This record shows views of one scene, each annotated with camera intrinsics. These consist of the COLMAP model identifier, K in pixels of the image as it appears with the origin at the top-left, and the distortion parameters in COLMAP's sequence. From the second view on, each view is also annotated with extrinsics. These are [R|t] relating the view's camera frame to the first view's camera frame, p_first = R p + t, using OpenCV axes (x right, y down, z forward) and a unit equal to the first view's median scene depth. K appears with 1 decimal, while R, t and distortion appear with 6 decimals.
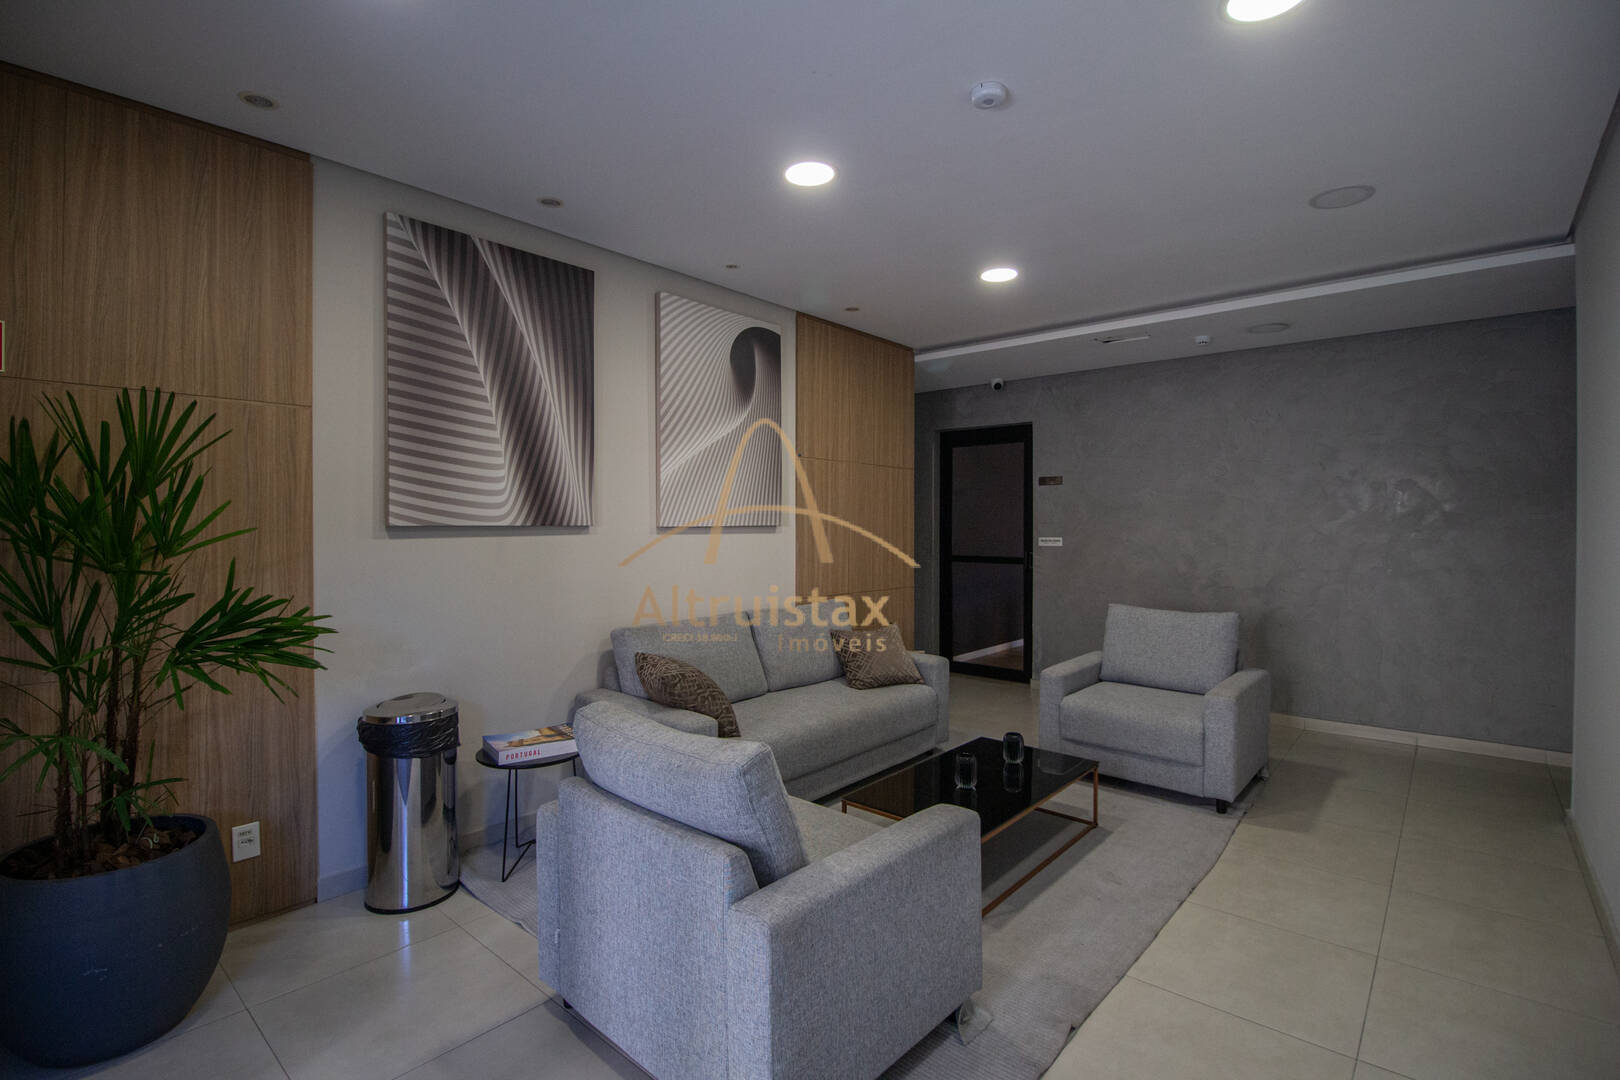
lens RADIAL K [[764.5, 0, 810.0], [0, 764.5, 540.0], [0, 0, 1]] dist [-0.001182, -0.000374]
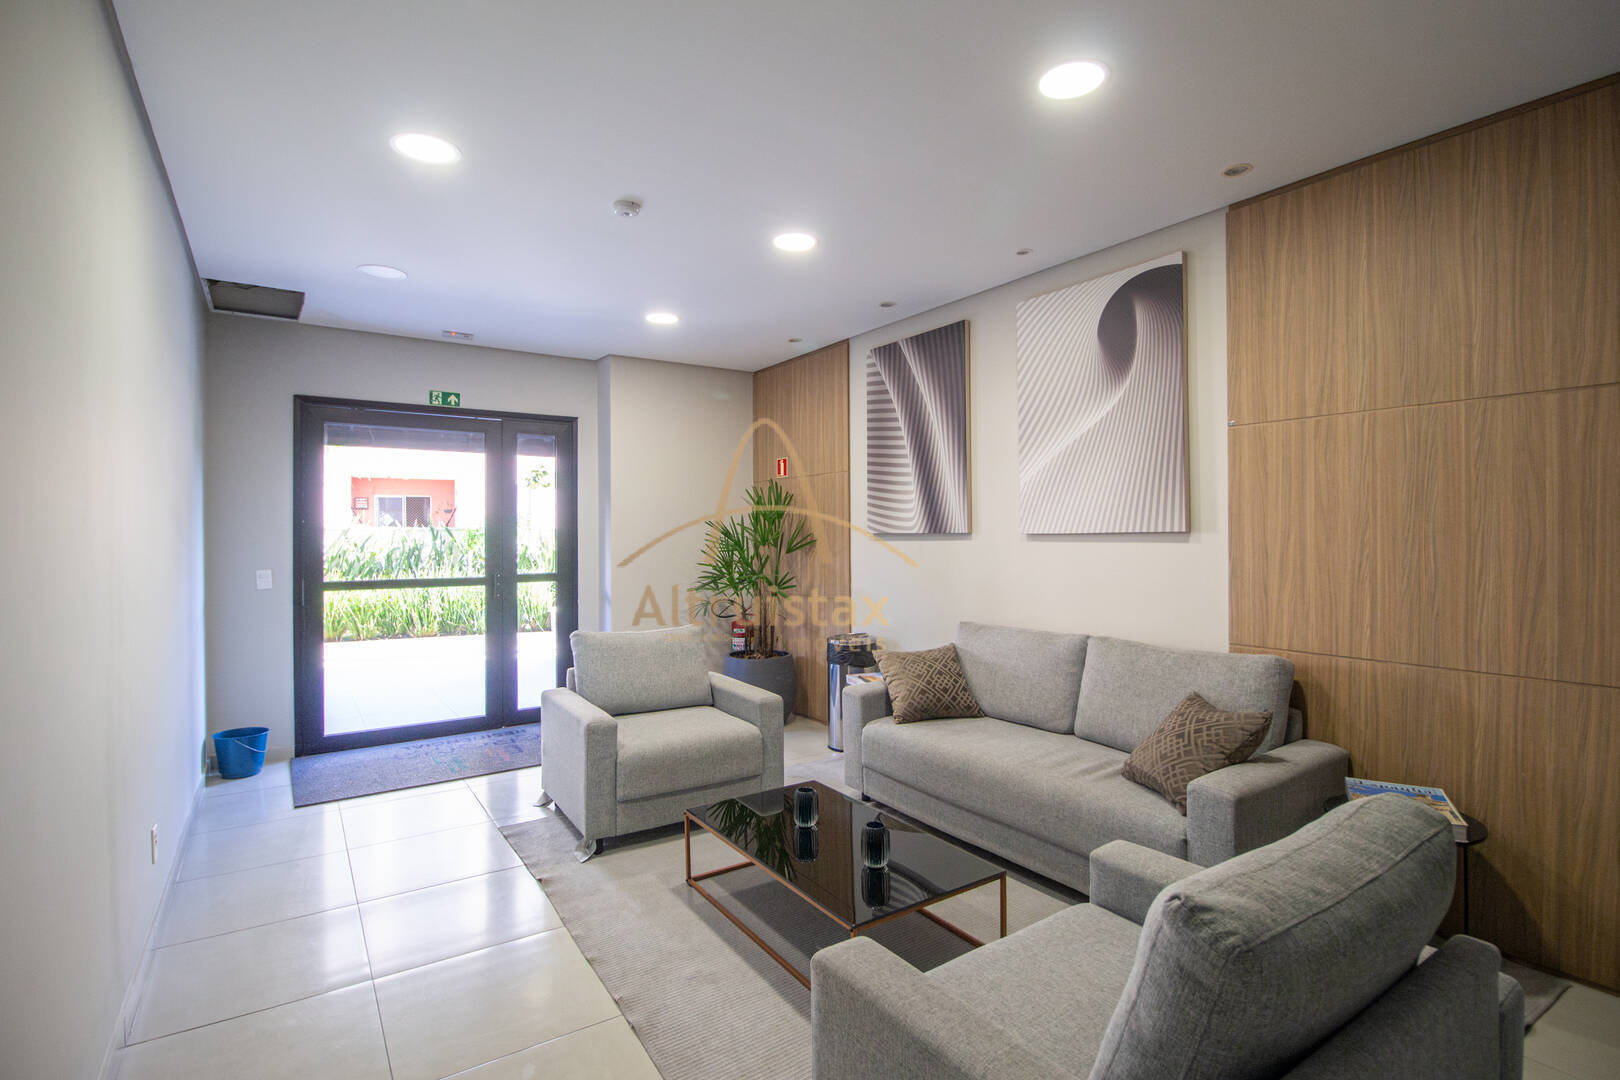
lens RADIAL K [[764.5, 0, 810.0], [0, 764.5, 540.0], [0, 0, 1]] dist [-0.001182, -0.000374]
pose [[-0.257854, 0.011013, -0.966121, 1.019302], [-0.011095, 0.999835, 0.014359, -0.024454], [0.966120, 0.014421, -0.257689, 1.176853]]
